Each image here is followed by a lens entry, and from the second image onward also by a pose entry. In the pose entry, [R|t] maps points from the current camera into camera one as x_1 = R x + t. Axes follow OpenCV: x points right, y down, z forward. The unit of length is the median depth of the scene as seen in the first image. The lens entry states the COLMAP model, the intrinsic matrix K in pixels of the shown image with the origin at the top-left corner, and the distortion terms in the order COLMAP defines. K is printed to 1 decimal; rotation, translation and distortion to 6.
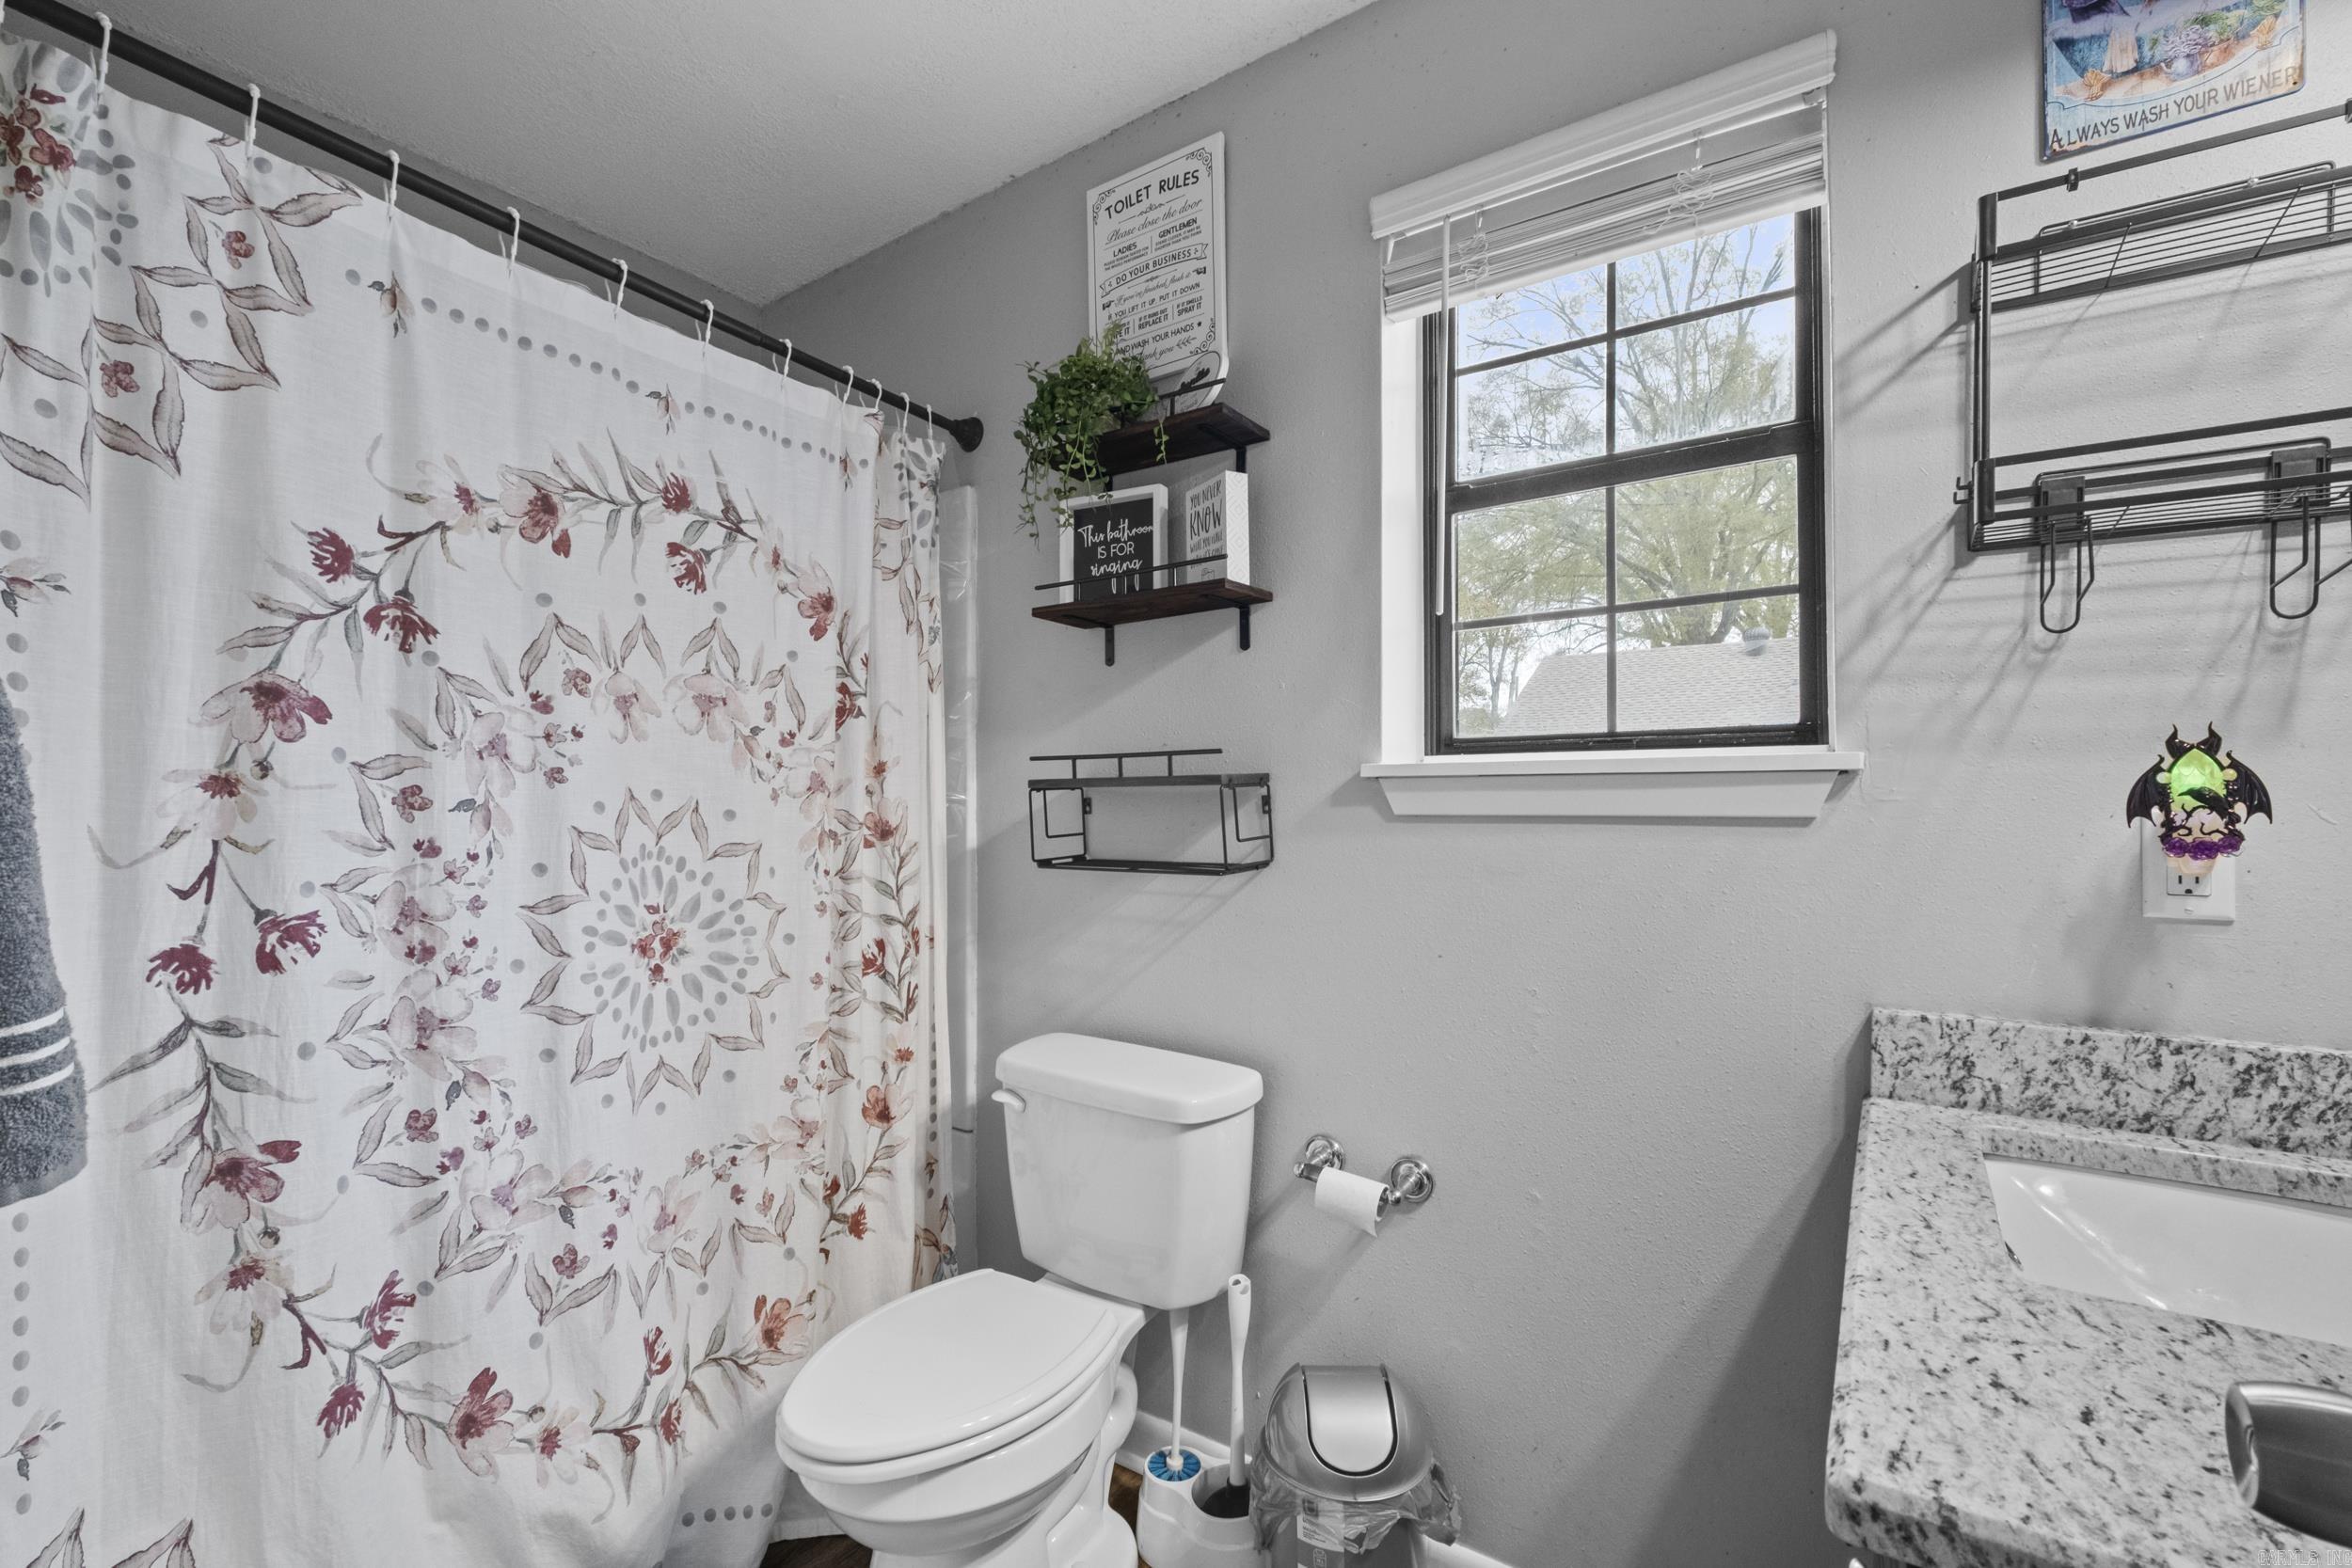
lens RADIAL K [[1026.5, 0, 1184.8], [0, 1026.5, 794.8], [0, 0, 1]] dist [-0.008977, 0.000867]
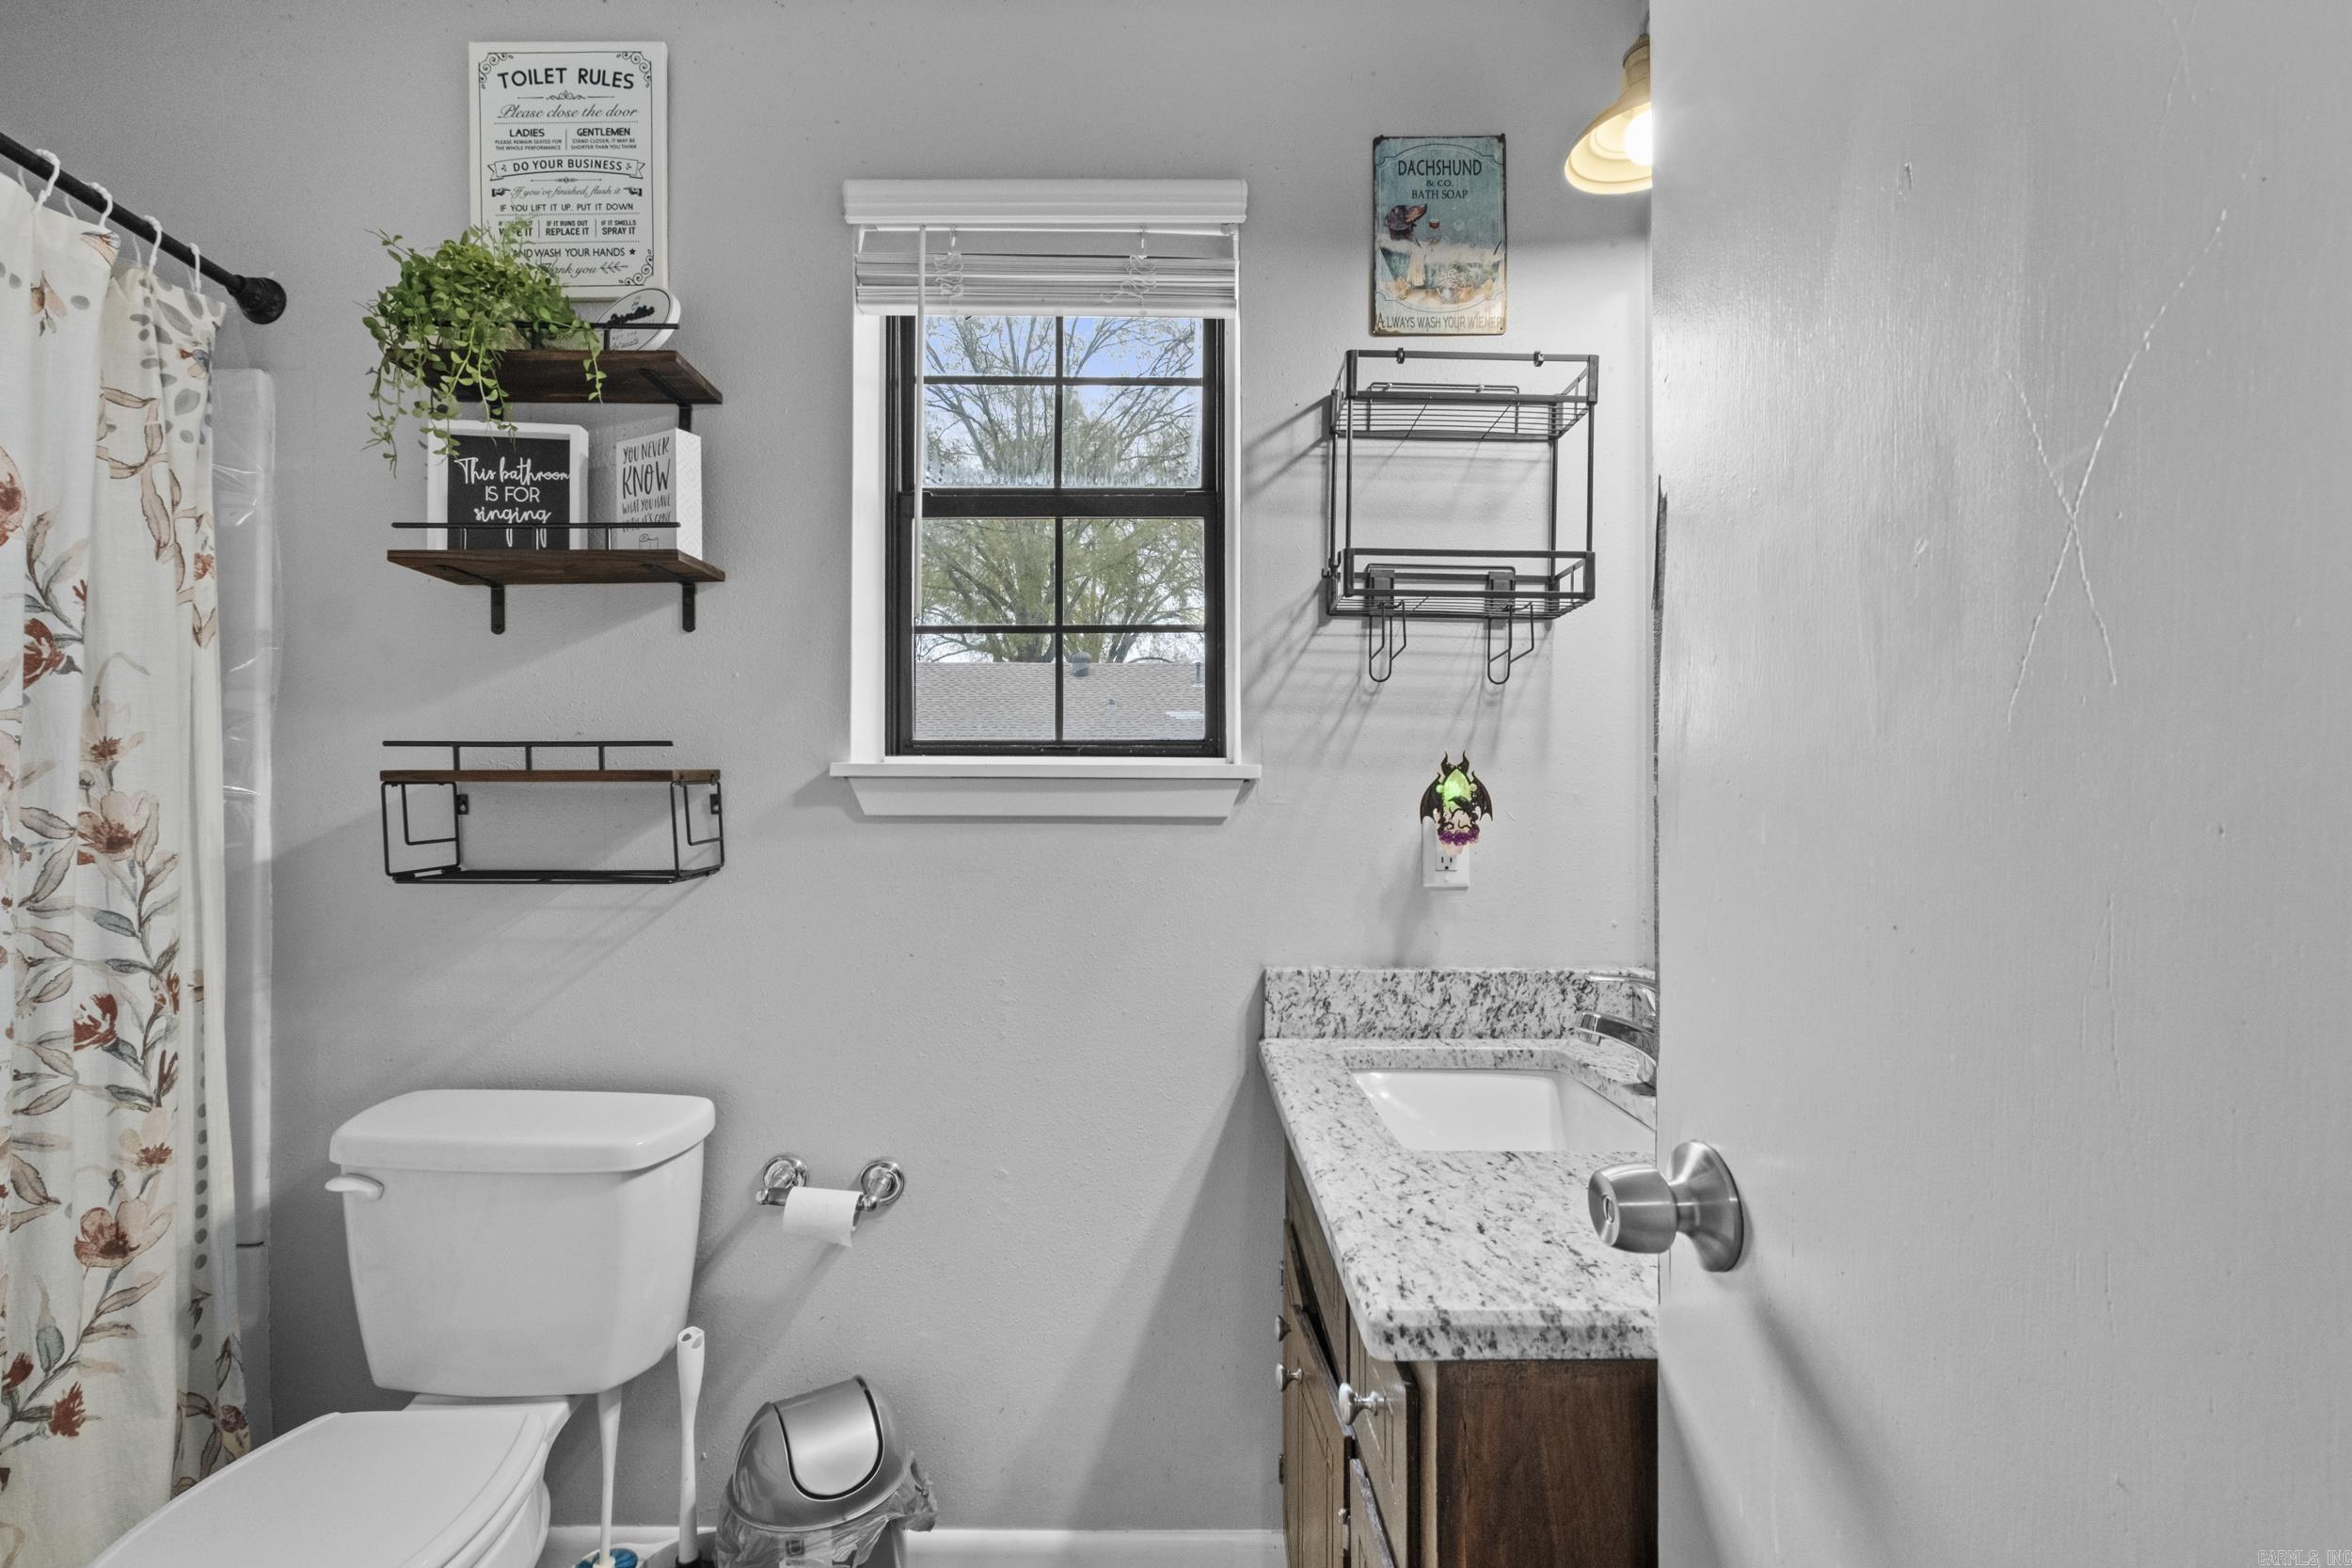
lens RADIAL K [[1026.5, 0, 1179.6], [0, 1026.5, 798.9], [0, 0, 1]] dist [-0.008977, 0.000867]
pose [[0.815613, 0.008640, 0.578533, -0.117295], [-0.009990, 0.999950, -0.000849, 0.001608], [-0.578511, -0.005087, 0.815659, 0.023005]]
